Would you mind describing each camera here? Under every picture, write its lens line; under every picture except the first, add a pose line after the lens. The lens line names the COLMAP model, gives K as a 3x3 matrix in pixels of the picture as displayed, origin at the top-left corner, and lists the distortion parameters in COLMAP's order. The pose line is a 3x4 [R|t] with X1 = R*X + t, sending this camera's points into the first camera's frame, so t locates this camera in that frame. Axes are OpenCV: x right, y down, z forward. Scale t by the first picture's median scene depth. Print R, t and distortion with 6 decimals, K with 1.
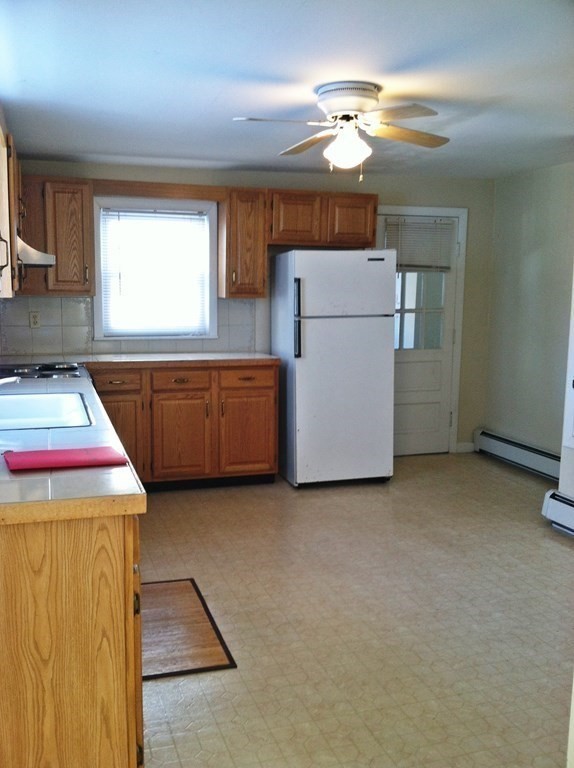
lens RADIAL K [[768.2, 0, 287.0], [0, 768.2, 384.0], [0, 0, 1]] dist [0.099379, -0.409822]
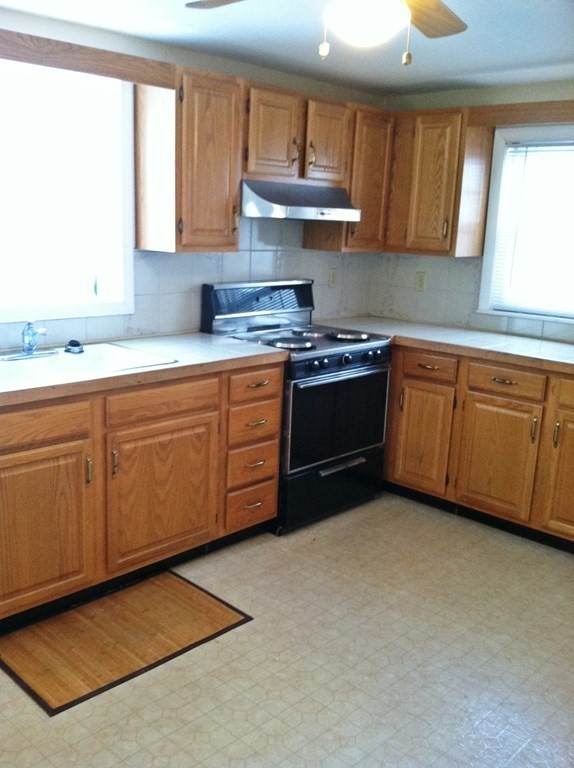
lens RADIAL K [[768.2, 0, 287.0], [0, 768.2, 384.0], [0, 0, 1]] dist [0.099379, -0.409822]
pose [[0.426000, 0.196159, -0.883202, 0.413454], [-0.140346, 0.978723, 0.149680, -0.081387], [0.893771, 0.060190, 0.444466, 0.501736]]
